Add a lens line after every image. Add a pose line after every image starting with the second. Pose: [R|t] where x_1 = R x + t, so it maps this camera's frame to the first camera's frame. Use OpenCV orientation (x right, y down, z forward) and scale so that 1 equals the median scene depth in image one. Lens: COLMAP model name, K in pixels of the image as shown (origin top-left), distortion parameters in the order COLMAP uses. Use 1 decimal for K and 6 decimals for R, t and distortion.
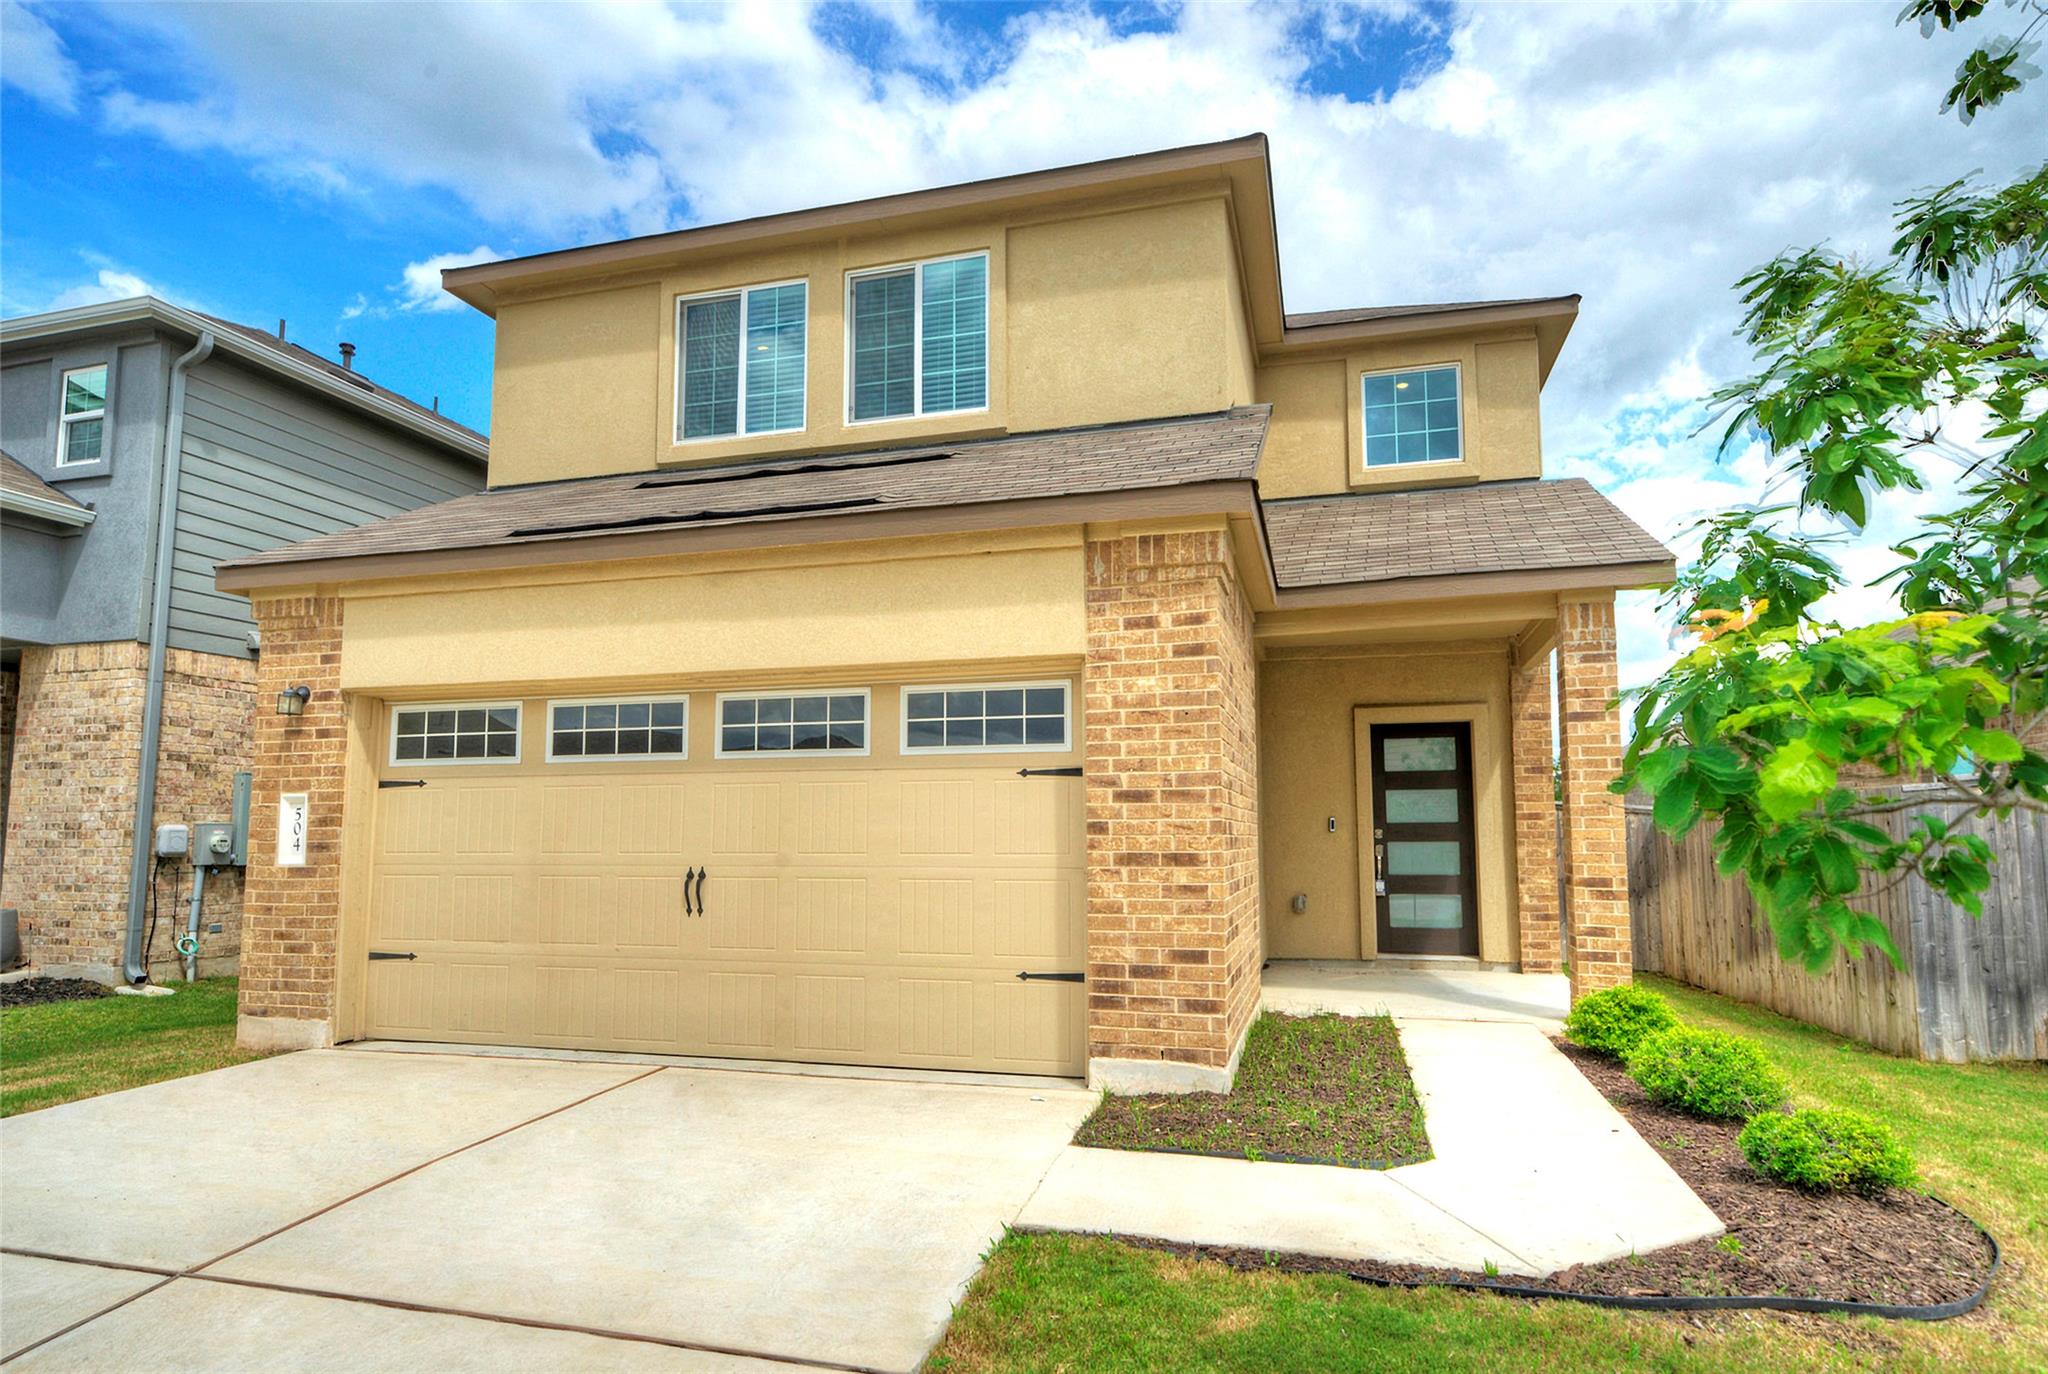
lens RADIAL K [[1117.7, 0, 1022.8], [0, 1117.7, 686.0], [0, 0, 1]] dist [0.007724, -0.003954]
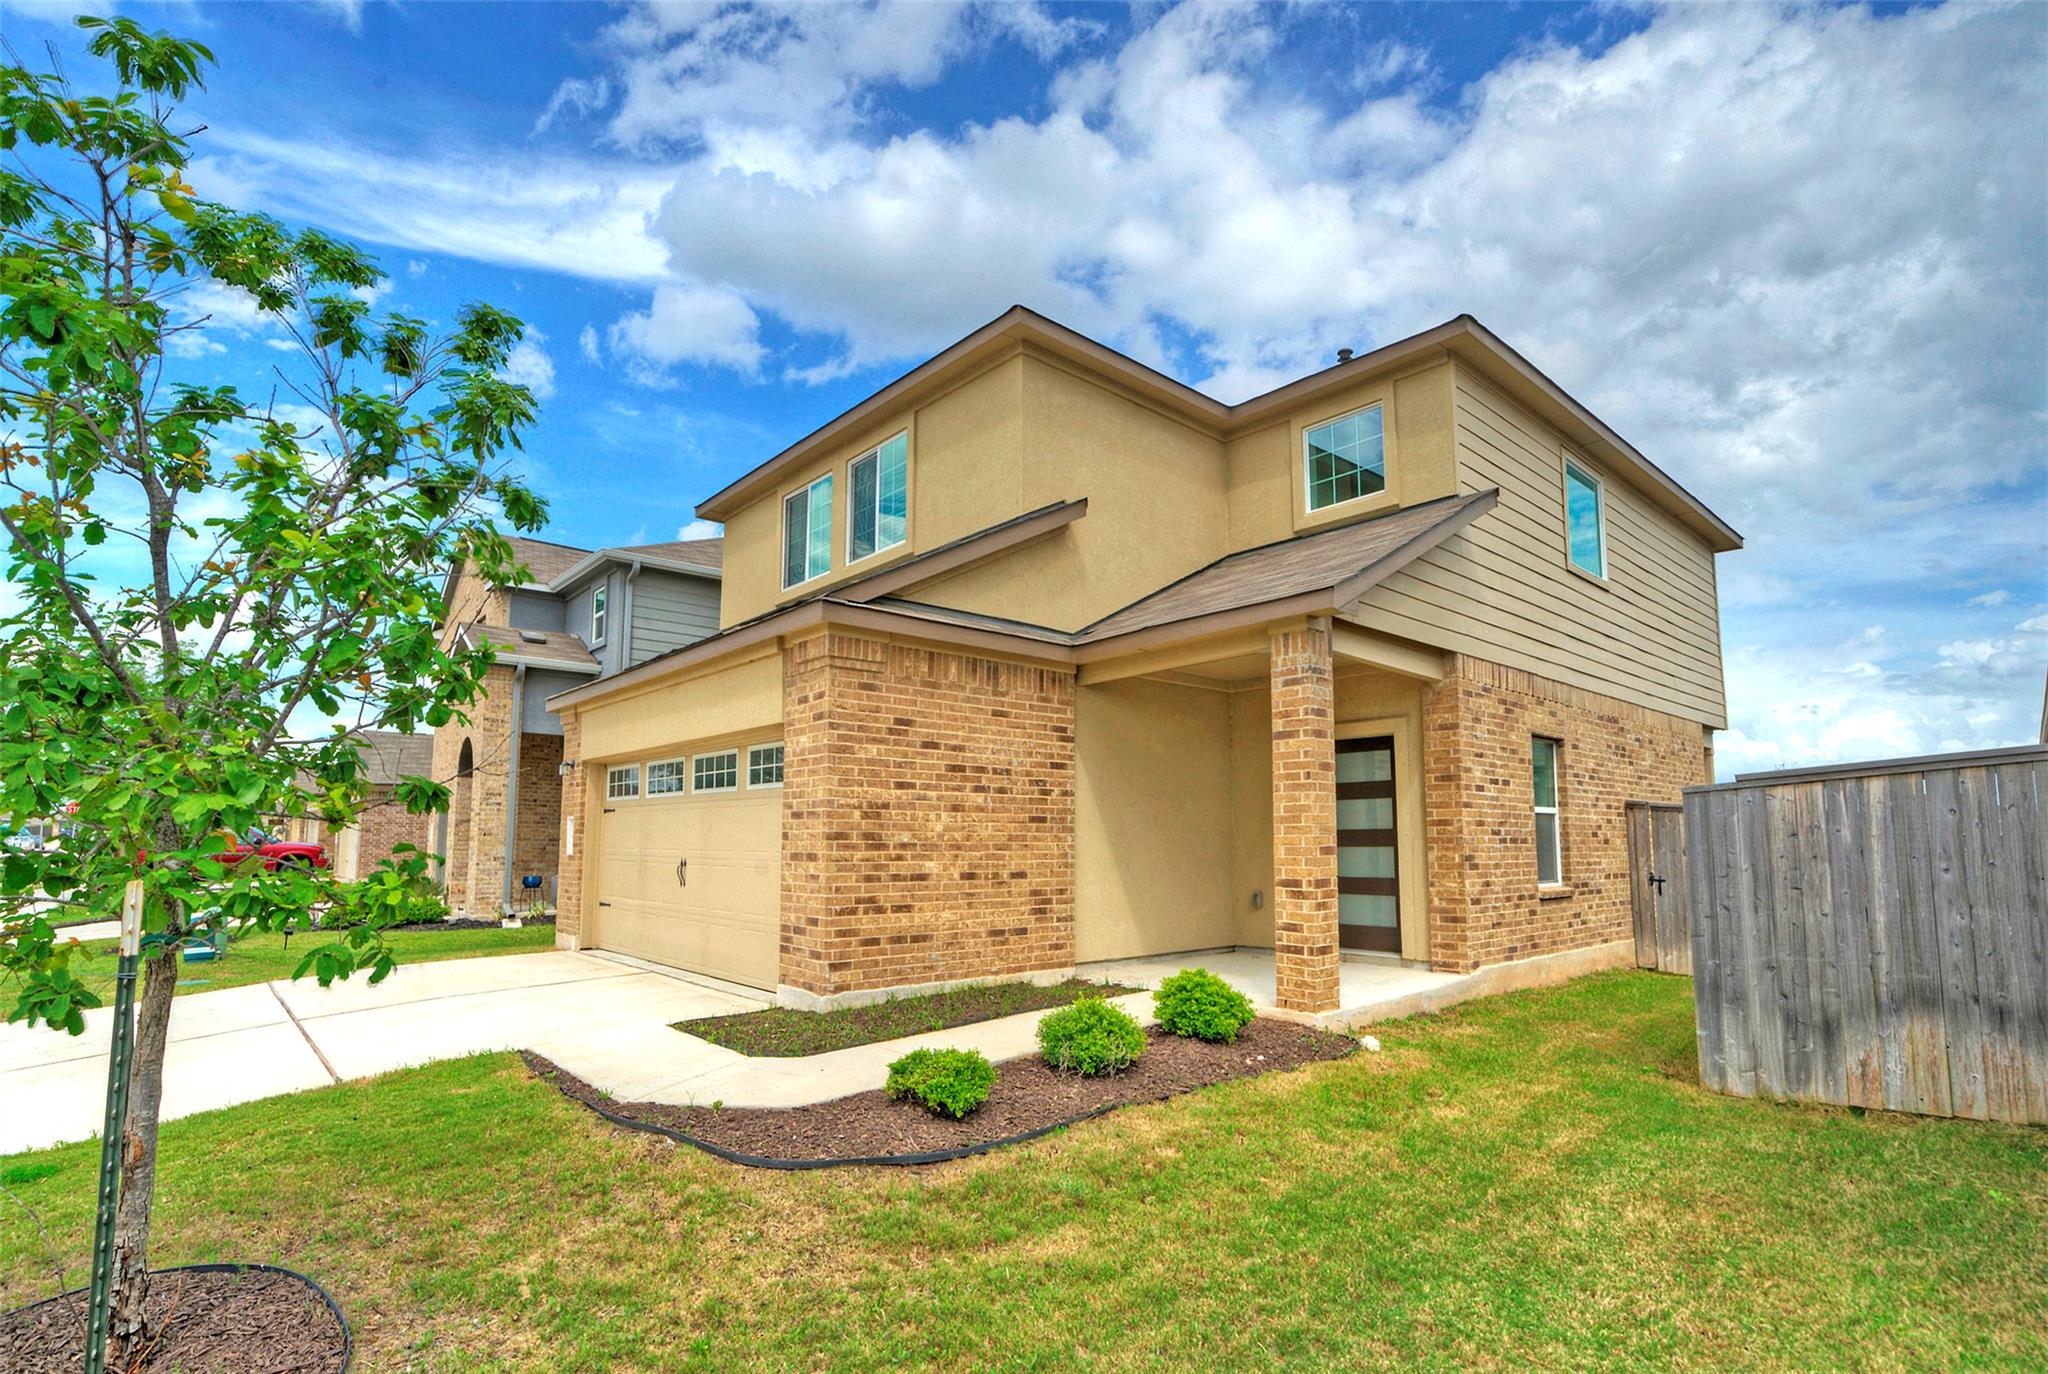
lens RADIAL K [[953.6, 0, 1025.8], [0, 953.6, 707.8], [0, 0, 1]] dist [-0.000637, 0.001315]
pose [[0.838541, -0.072693, -0.539968, 0.782936], [0.070846, 0.997193, -0.024227, 0.004927], [0.540213, -0.017940, 0.841337, 0.057256]]
